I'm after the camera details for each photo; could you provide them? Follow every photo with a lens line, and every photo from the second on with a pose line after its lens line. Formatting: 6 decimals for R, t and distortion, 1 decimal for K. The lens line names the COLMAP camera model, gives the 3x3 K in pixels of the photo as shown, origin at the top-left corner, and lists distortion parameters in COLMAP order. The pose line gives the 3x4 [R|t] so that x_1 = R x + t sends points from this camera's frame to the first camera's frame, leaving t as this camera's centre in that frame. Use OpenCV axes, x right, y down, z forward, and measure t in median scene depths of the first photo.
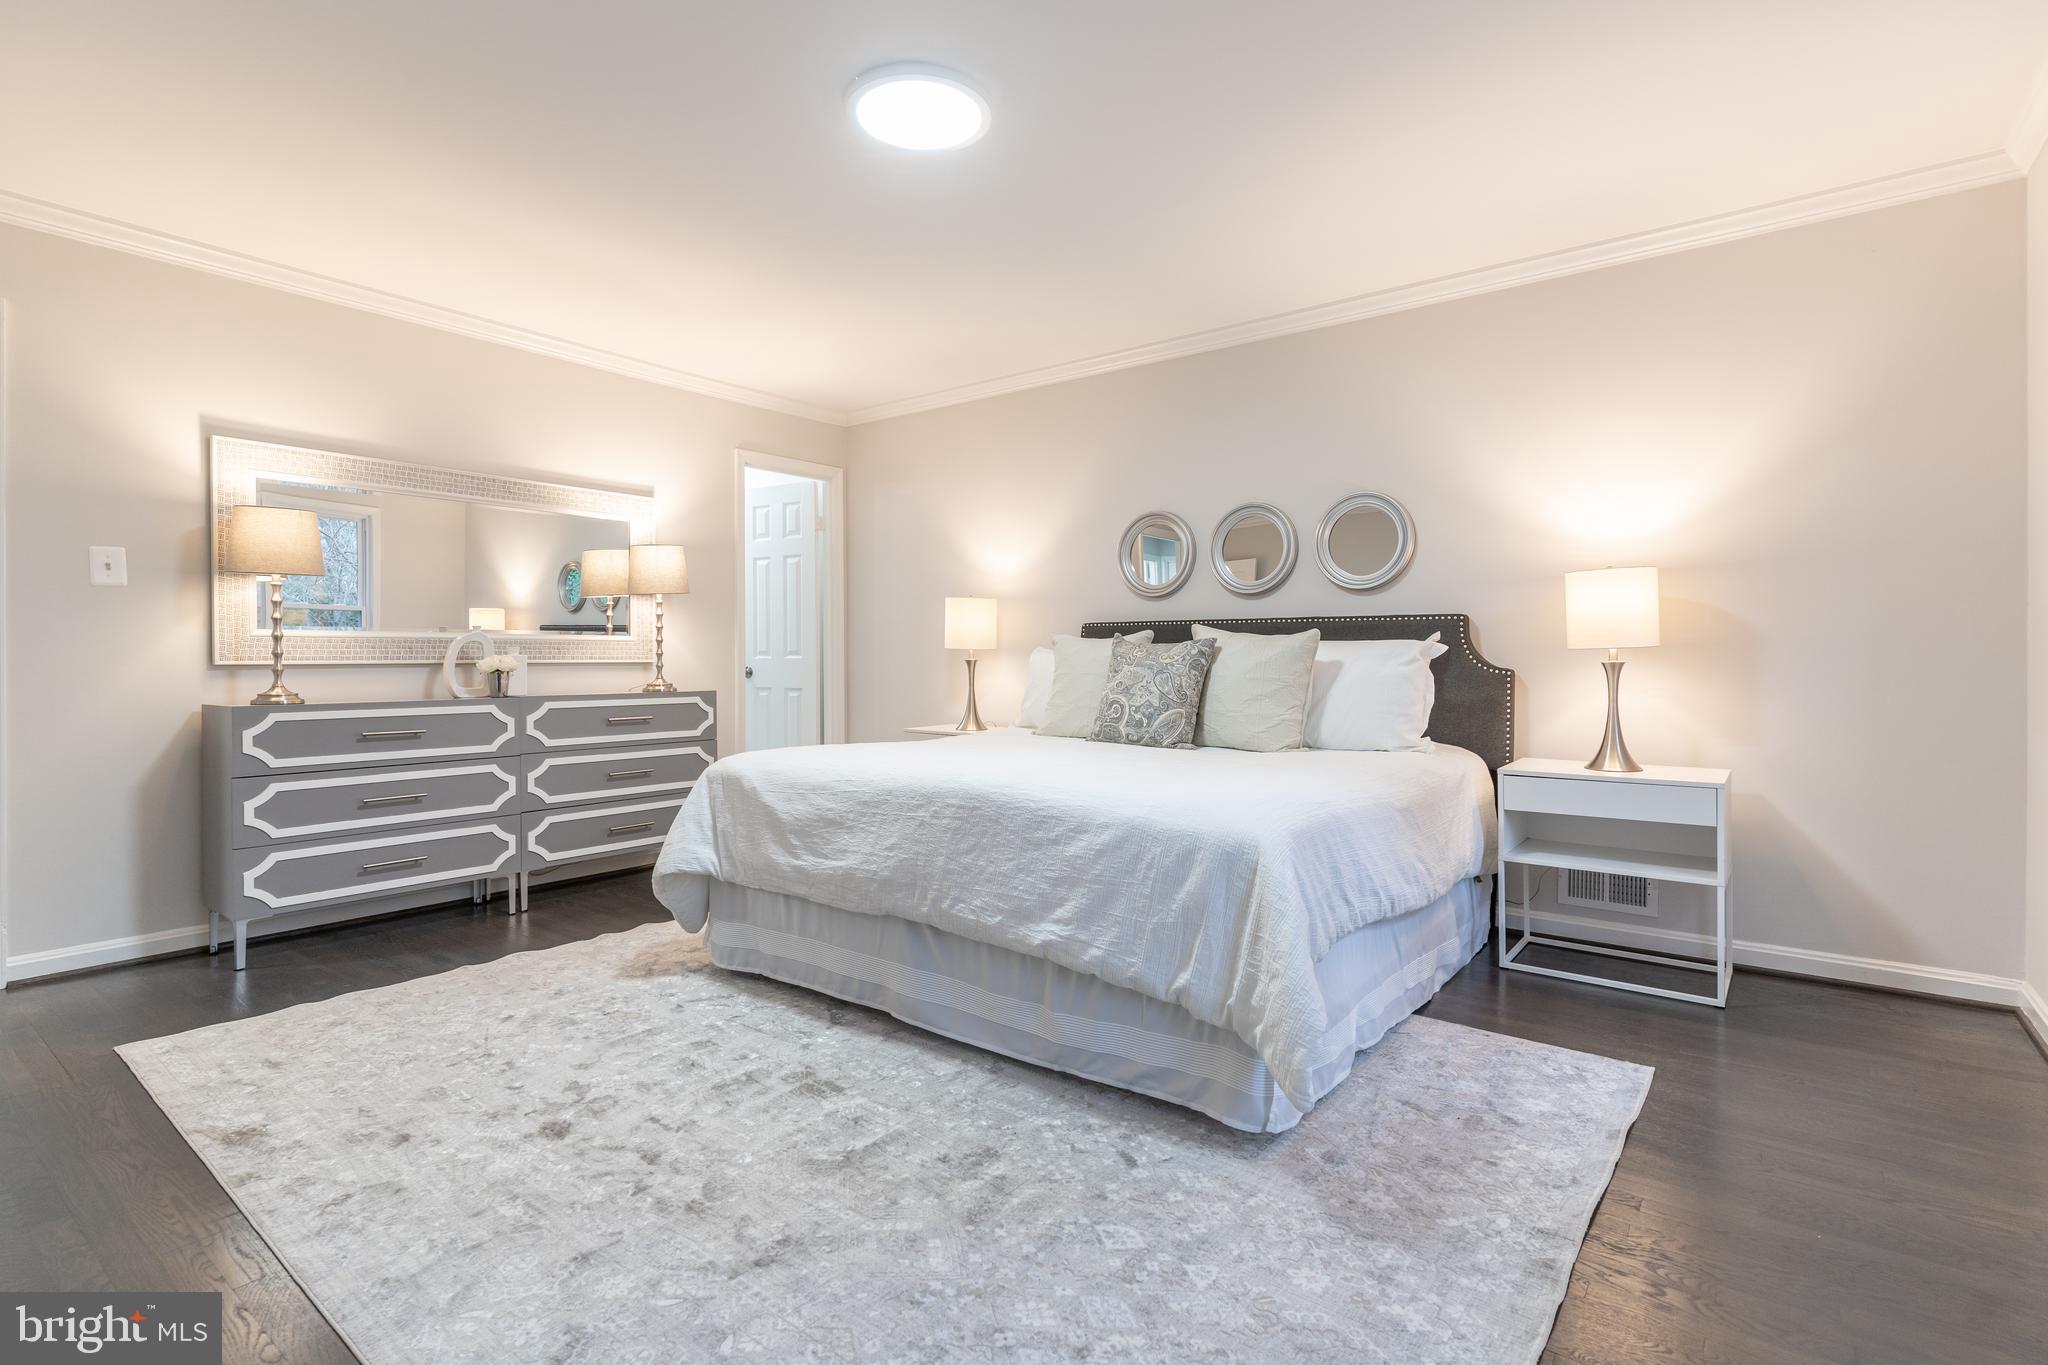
lens RADIAL K [[981.6, 0, 1032.5], [0, 981.6, 642.2], [0, 0, 1]] dist [0.002256, -0.000899]
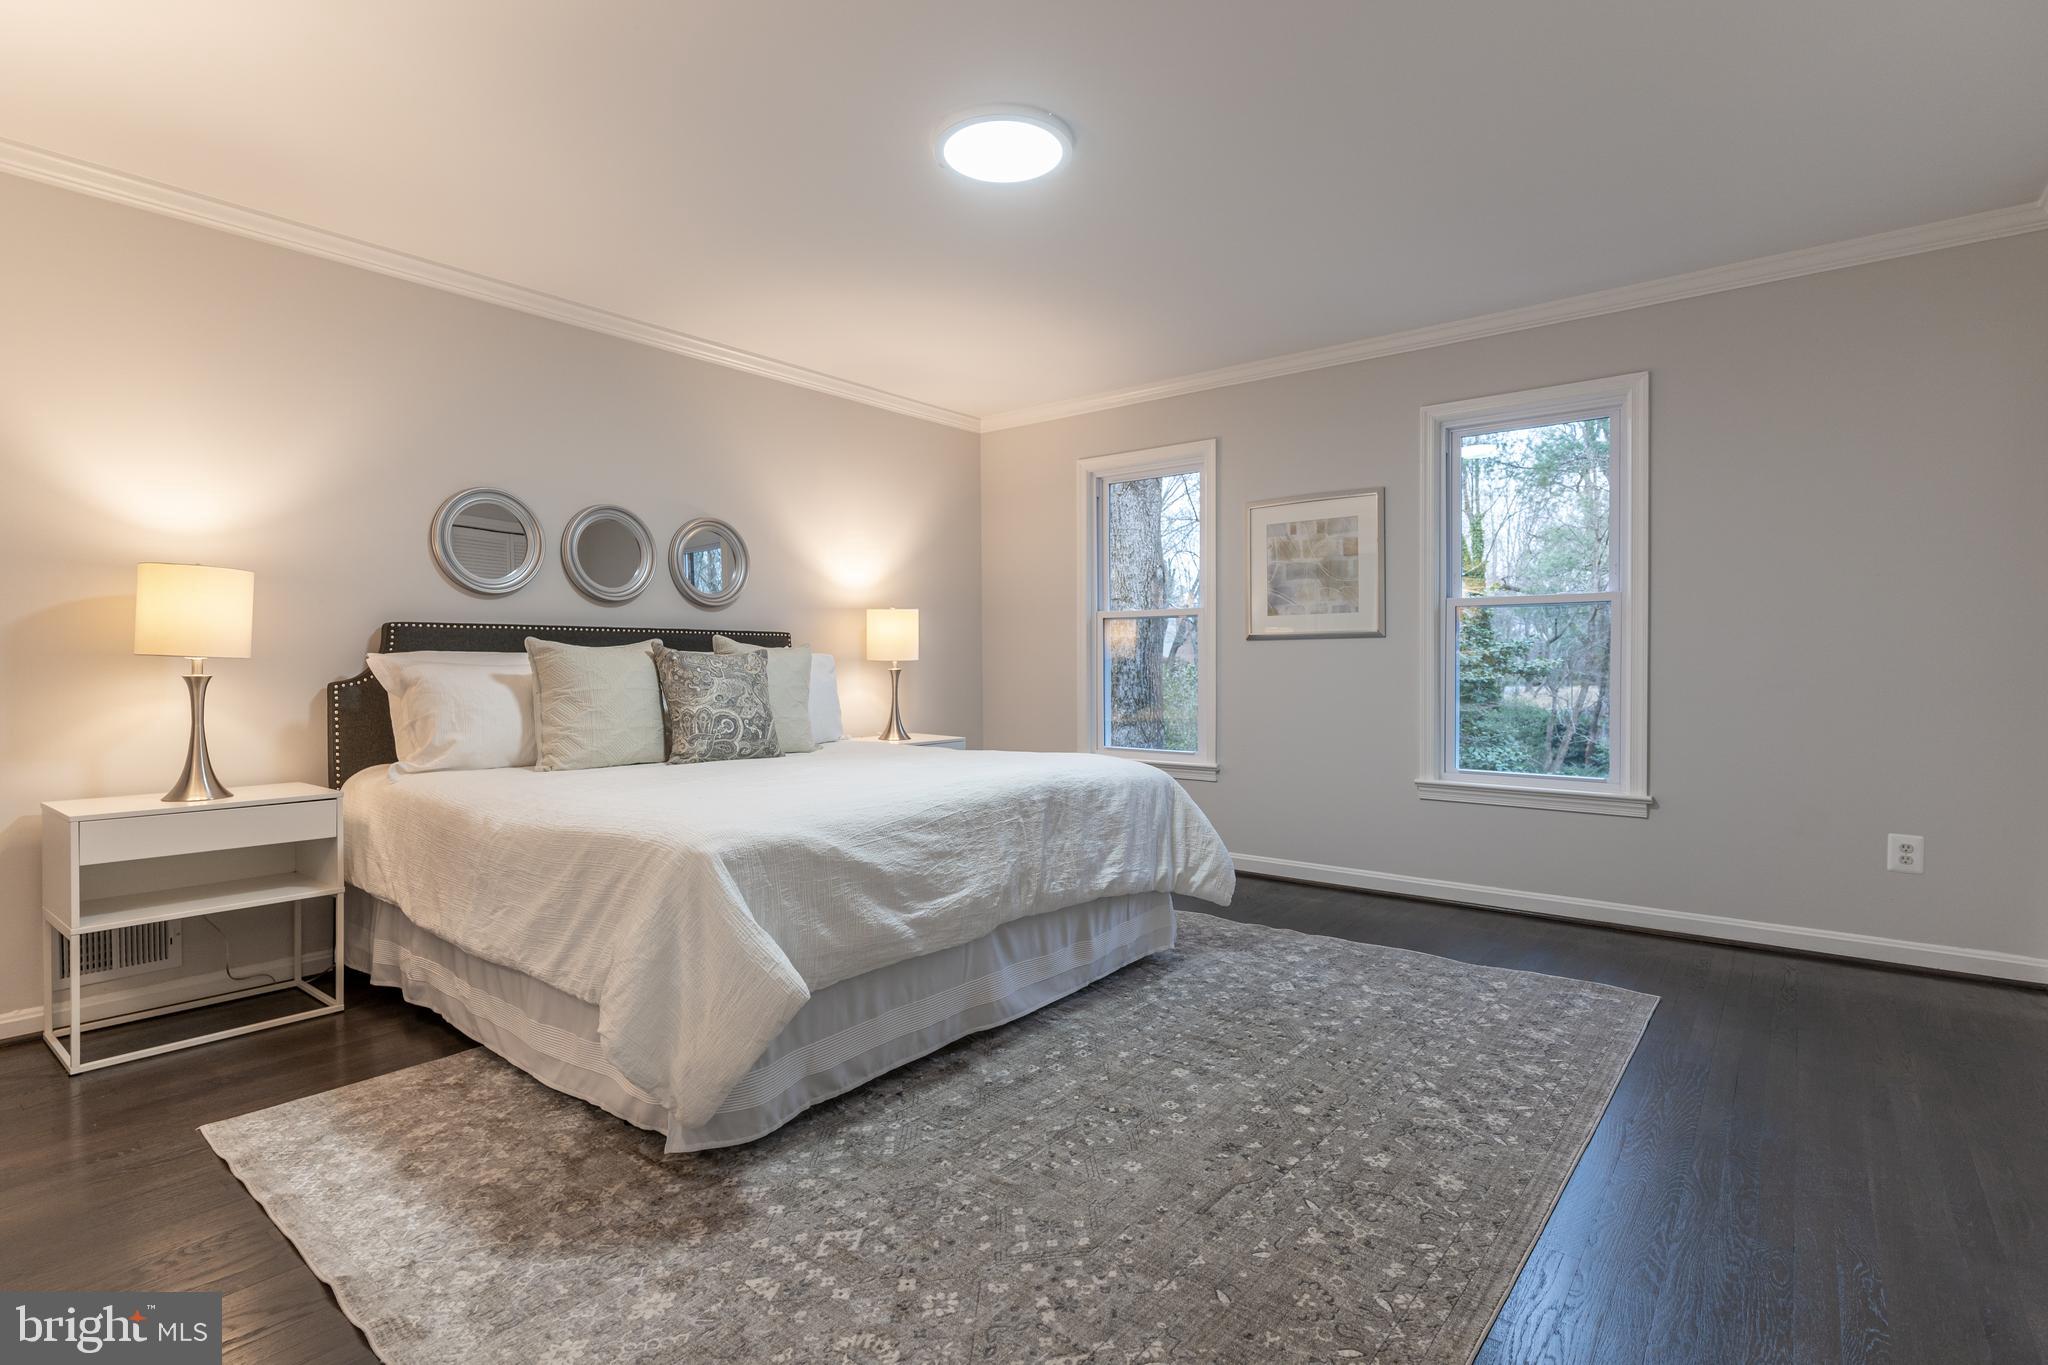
lens RADIAL K [[981.6, 0, 1025.4], [0, 981.6, 681.1], [0, 0, 1]] dist [0.002256, -0.000899]
pose [[0.011782, -0.013173, 0.999844, -1.017666], [-0.010403, 0.999857, 0.013296, 0.015711], [-0.999876, -0.010558, 0.011643, 0.865389]]
